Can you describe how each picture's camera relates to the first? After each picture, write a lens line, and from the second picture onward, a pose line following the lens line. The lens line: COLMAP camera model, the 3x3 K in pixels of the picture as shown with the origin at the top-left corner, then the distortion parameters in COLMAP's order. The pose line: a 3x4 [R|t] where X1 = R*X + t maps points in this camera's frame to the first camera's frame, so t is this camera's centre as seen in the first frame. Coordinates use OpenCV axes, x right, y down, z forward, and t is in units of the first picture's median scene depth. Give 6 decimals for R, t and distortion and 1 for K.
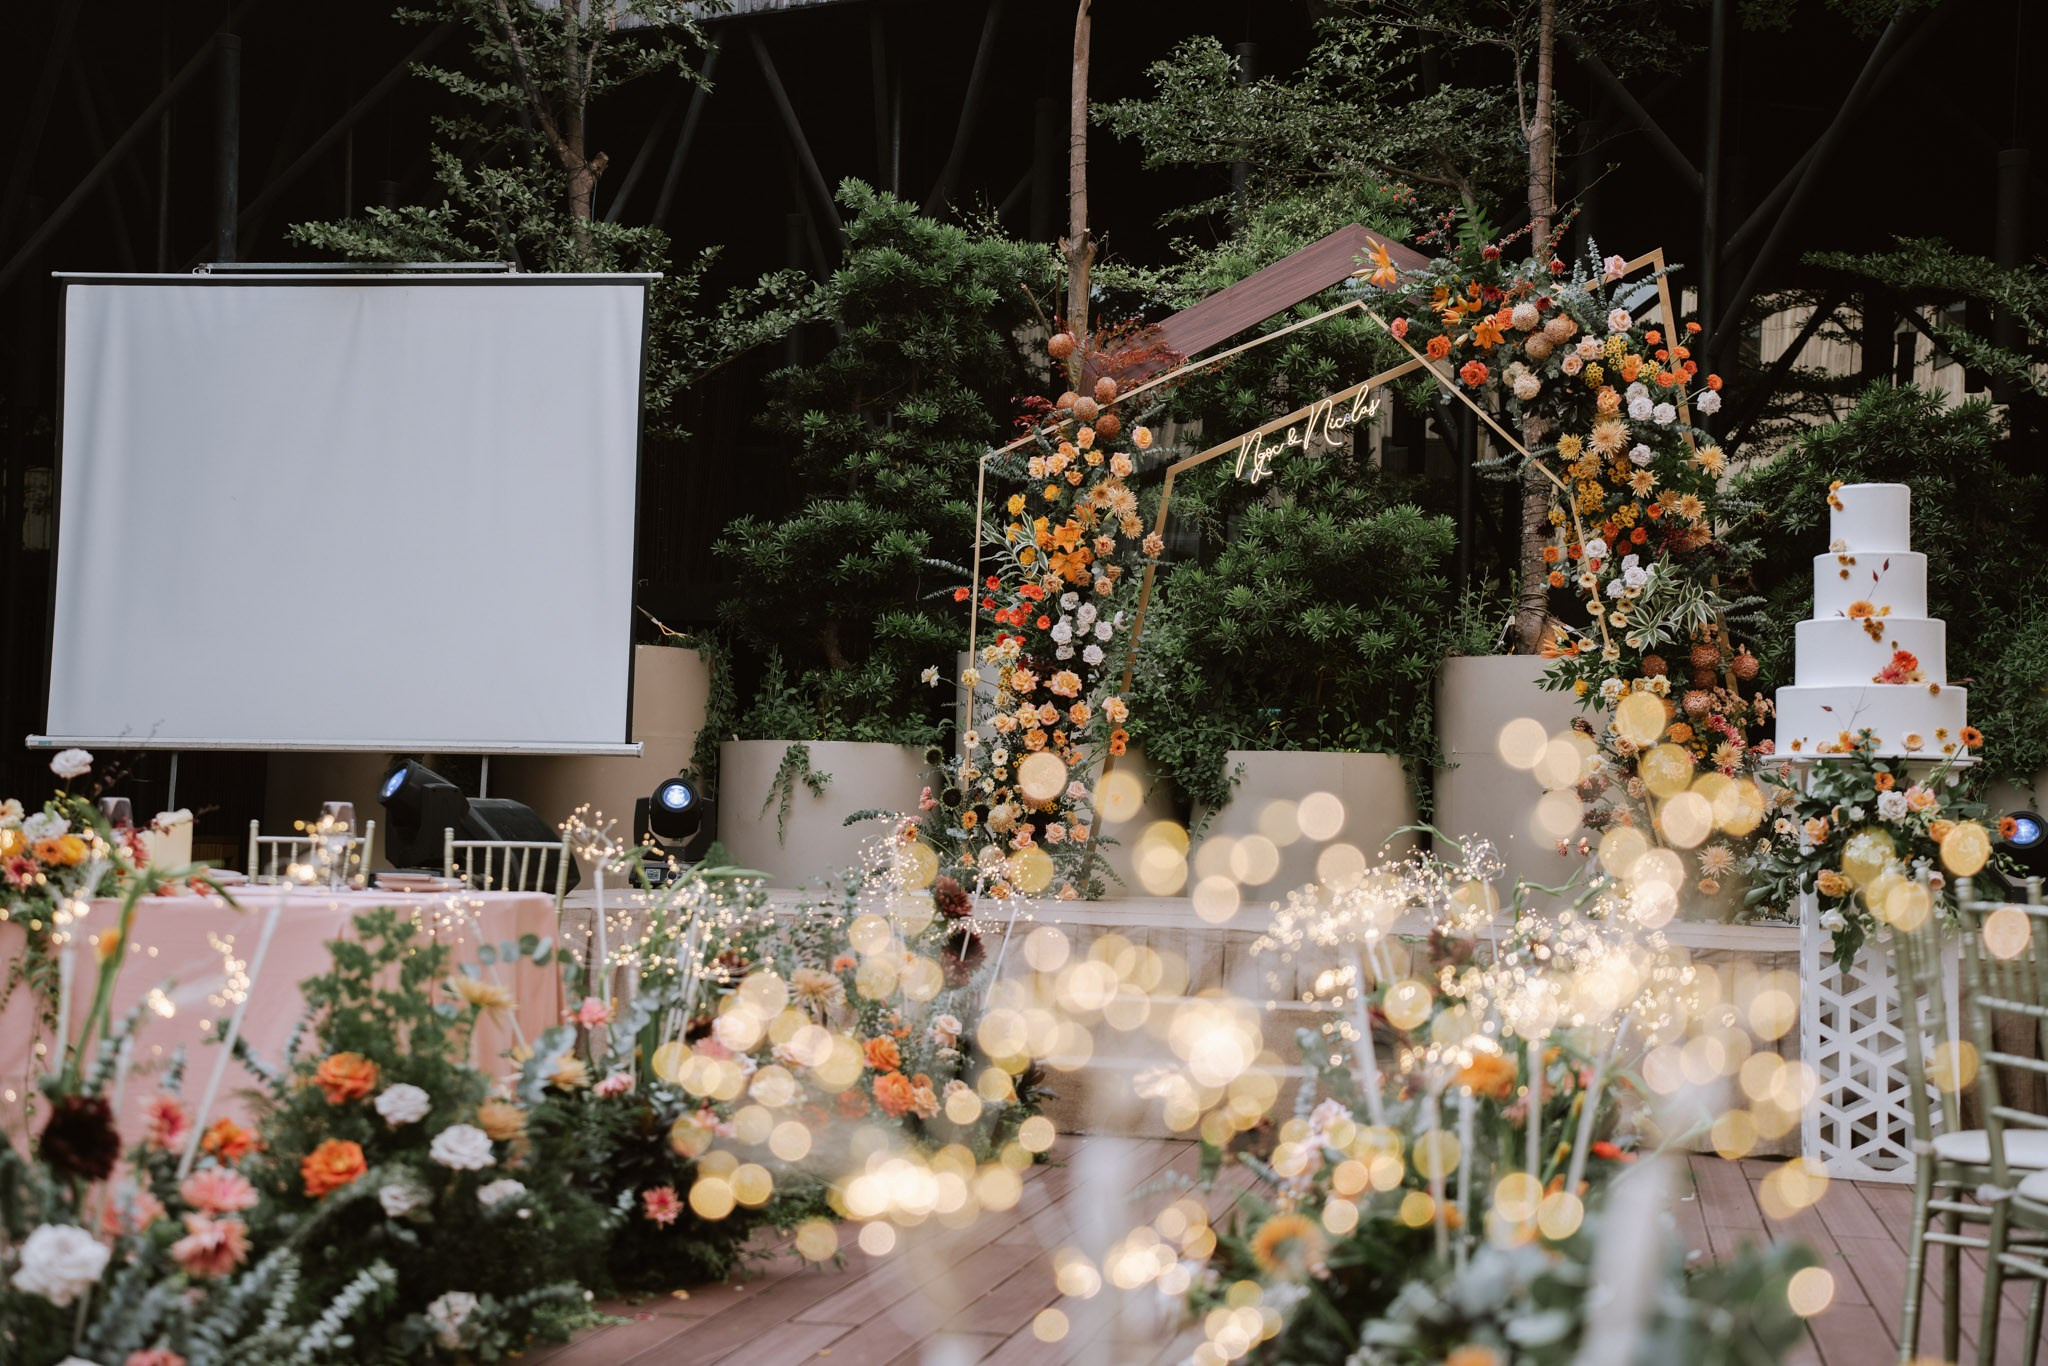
lens RADIAL K [[2794.3, 0, 1009.5], [0, 2794.3, 686.9], [0, 0, 1]] dist [0.205107, 0.153816]
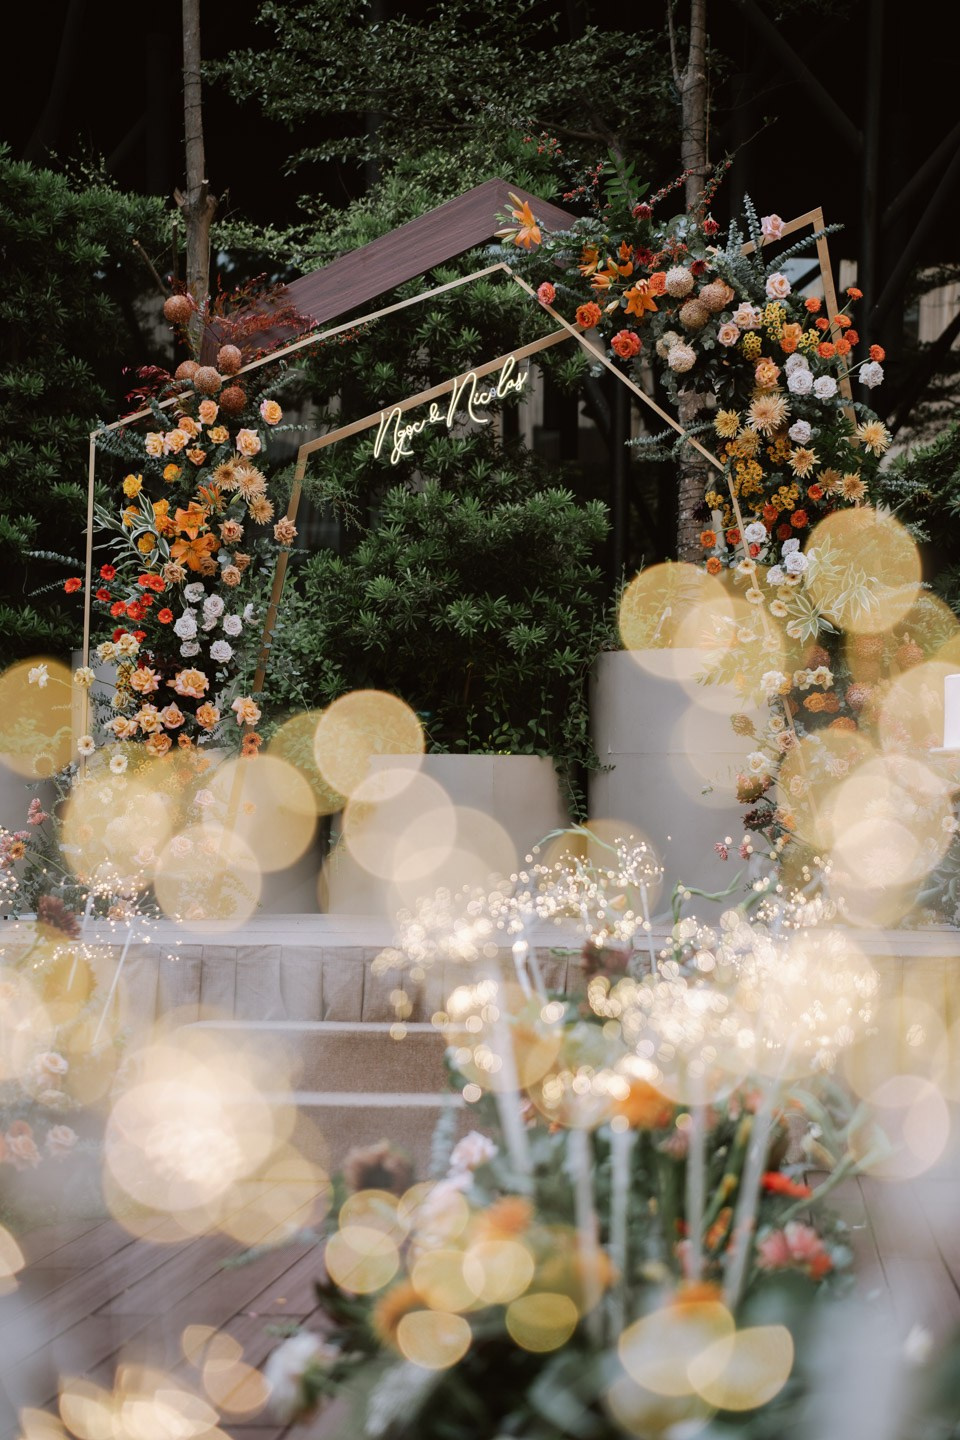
lens RADIAL K [[2951.2, 0, 486.2], [0, 2951.2, 728.6], [0, 0, 1]] dist [0.591308, 0.108483]
pose [[0.993340, -0.012632, 0.114527, 0.004648], [0.011263, 0.999857, 0.012590, 0.002668], [-0.114670, -0.011217, 0.993340, 0.025612]]
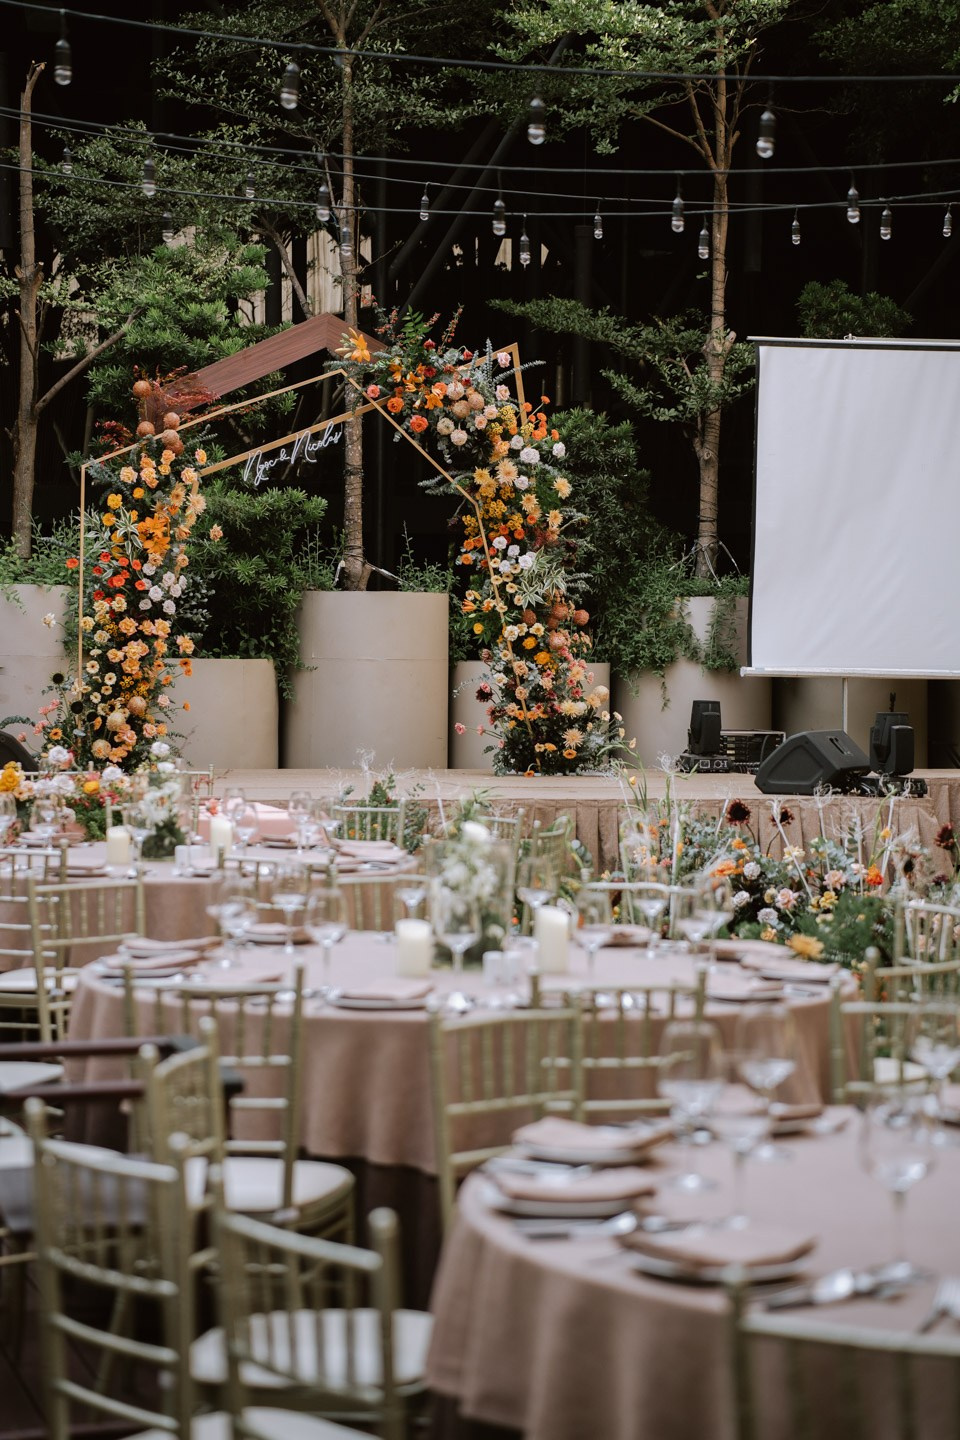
lens RADIAL K [[3086.5, 0, 480.0], [0, 3086.5, 720.0], [0, 0, 1]] dist [0.597523, 0.064868]
pose [[0.881396, -0.028000, 0.471547, -0.602166], [-0.013172, 0.996397, 0.083786, -0.092123], [-0.472194, -0.080059, 0.877852, -0.507071]]
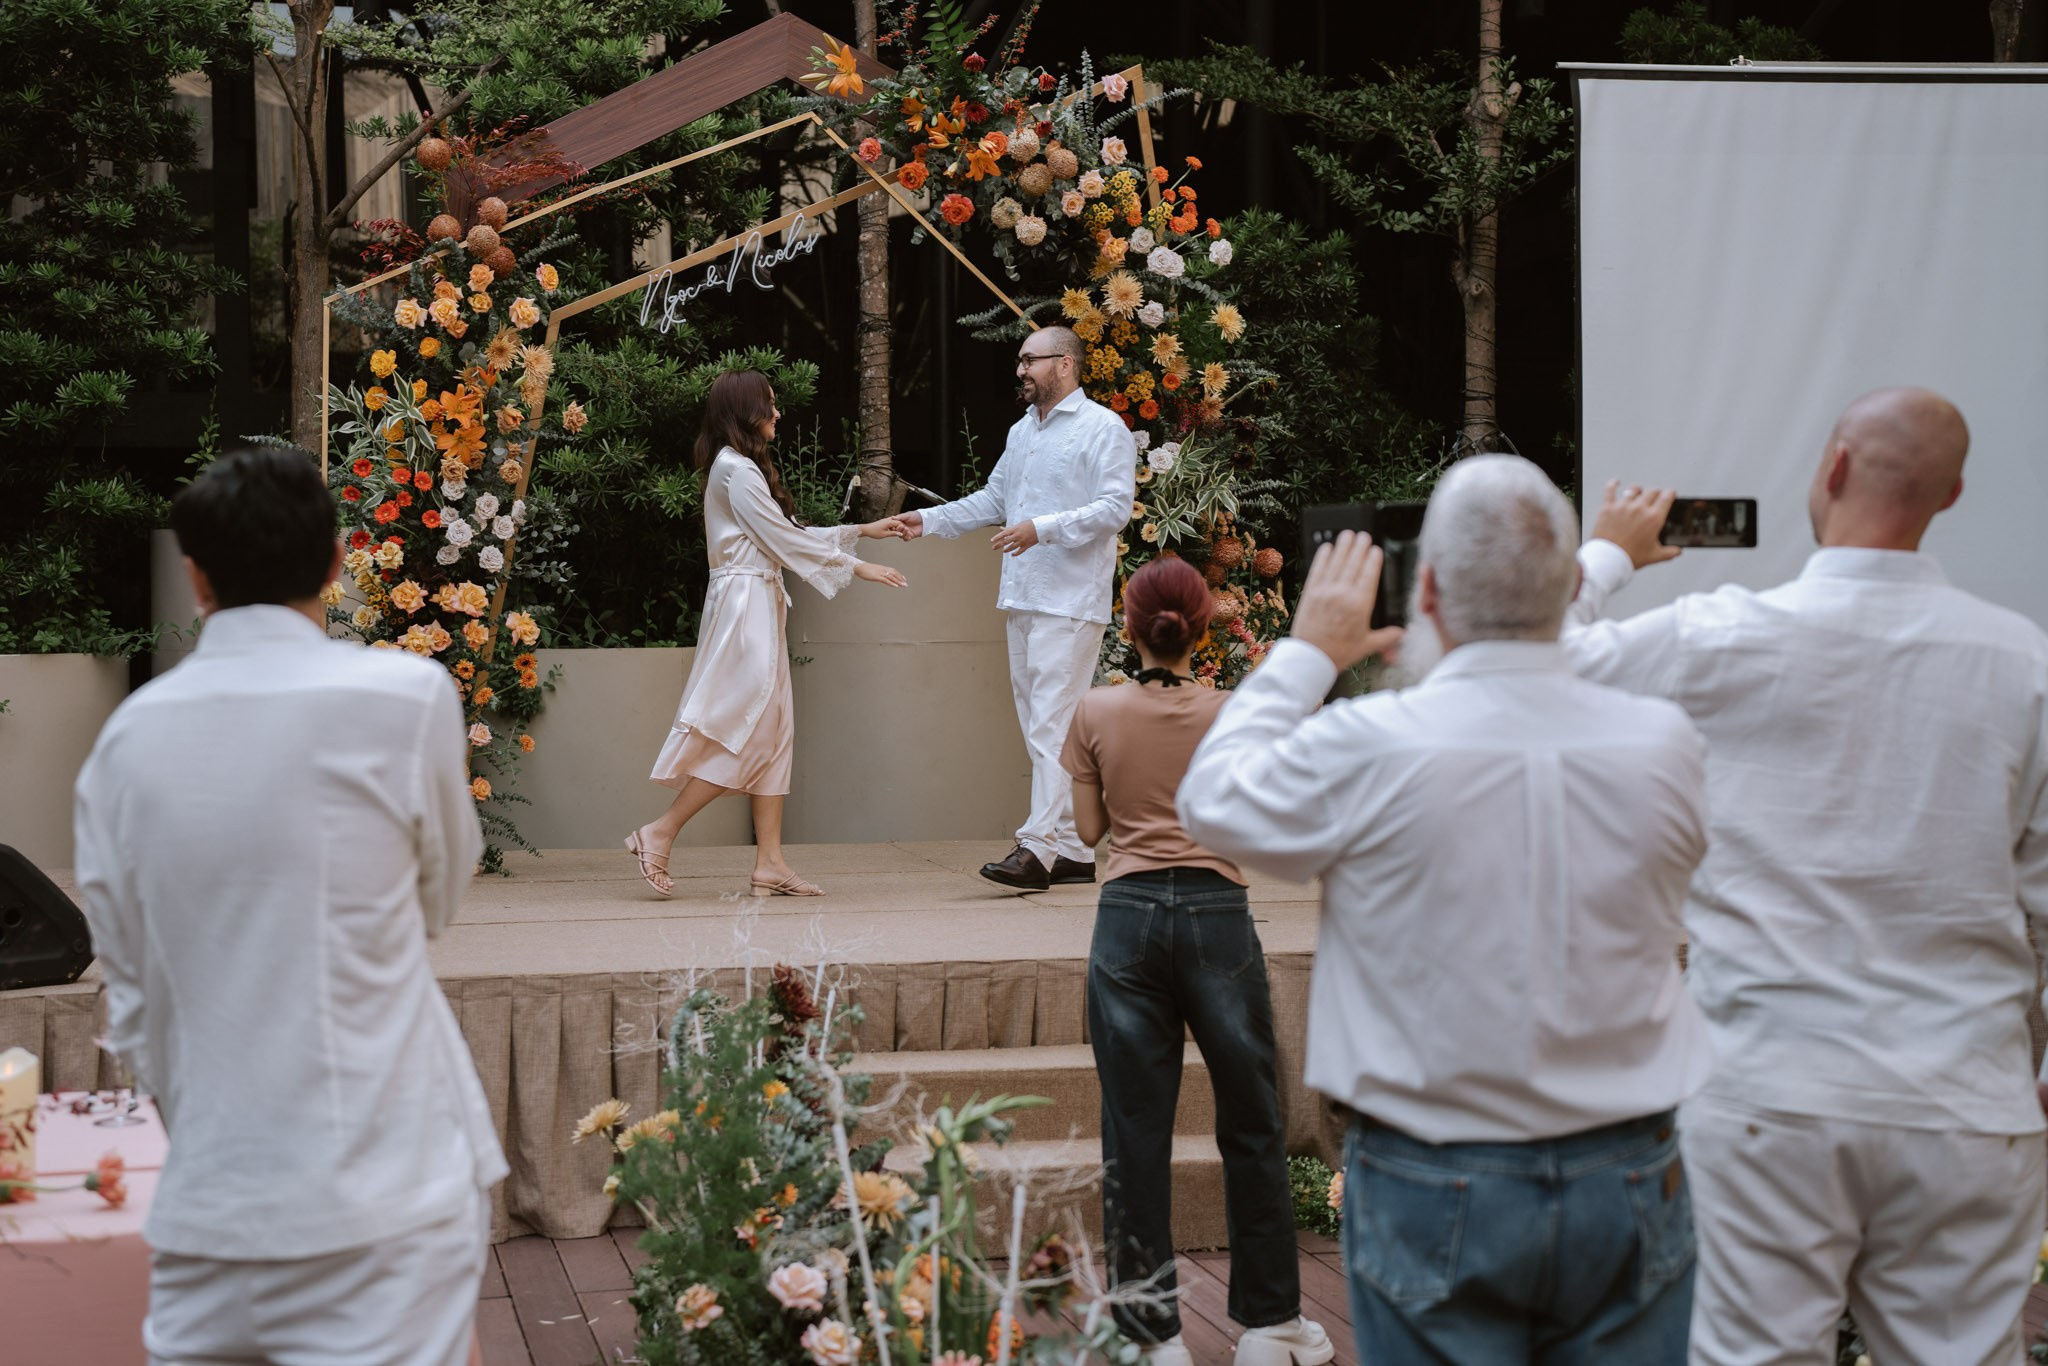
lens RADIAL K [[3084.5, 0, 916.7], [0, 3084.5, 598.6], [0, 0, 1]] dist [0.204349, 0.177097]
pose [[0.915530, -0.032566, 0.400928, -0.210784], [0.010054, 0.998259, 0.058126, -0.050095], [-0.402123, -0.049186, 0.914263, 0.170896]]
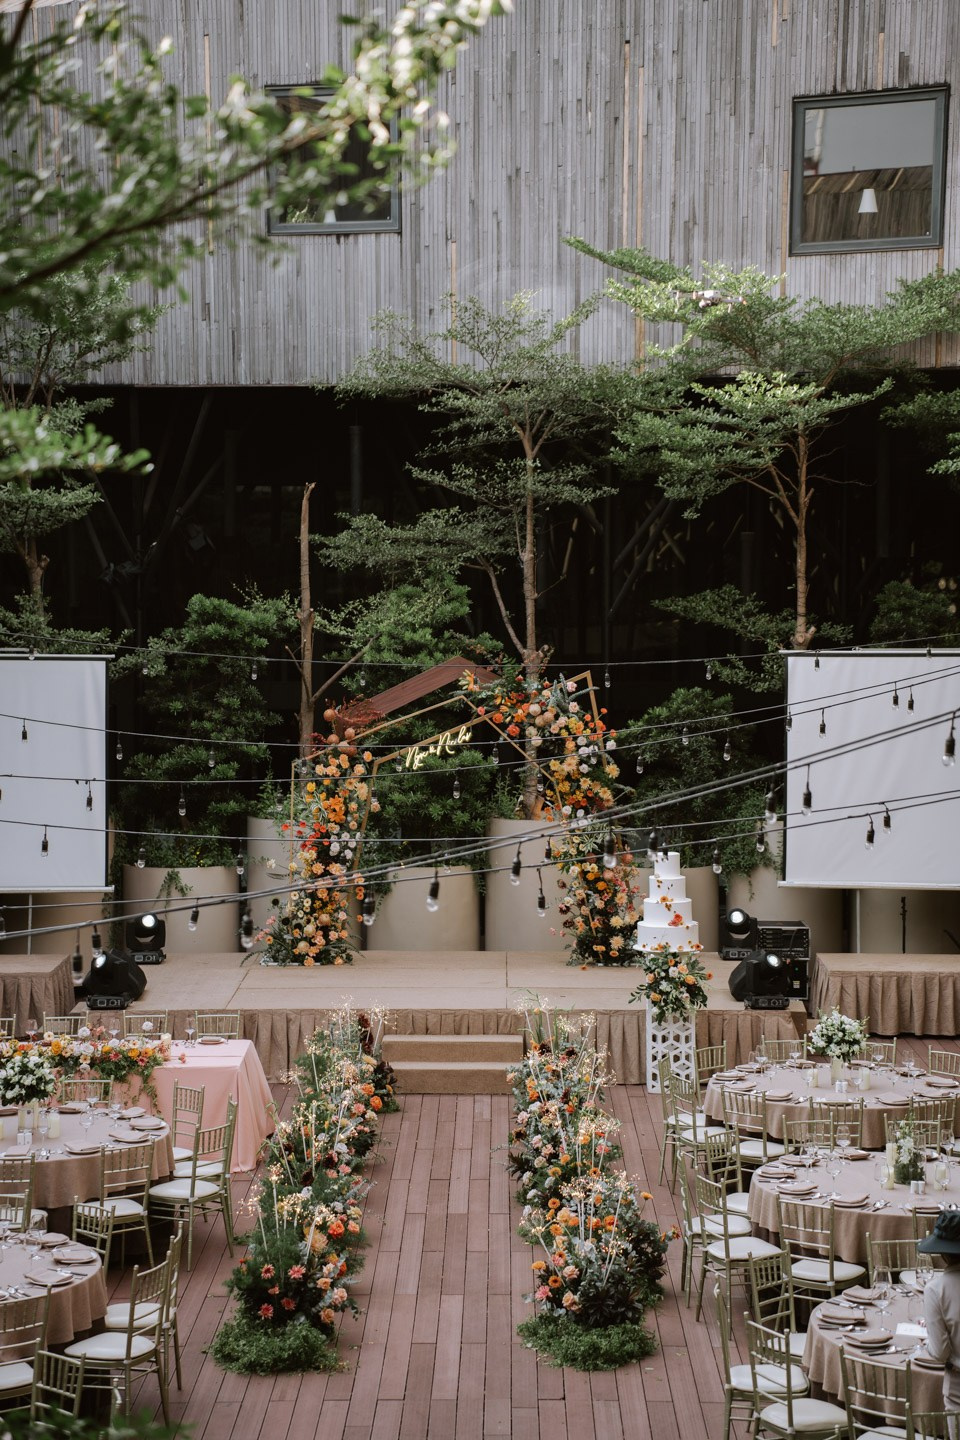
lens RADIAL K [[2951.2, 0, 486.2], [0, 2951.2, 728.6], [0, 0, 1]] dist [0.591308, 0.108483]
pose [[0.979015, -0.037247, 0.200356, -0.336530], [0.014551, 0.993422, 0.113582, -0.383937], [-0.203269, -0.108283, 0.973117, -1.327268]]
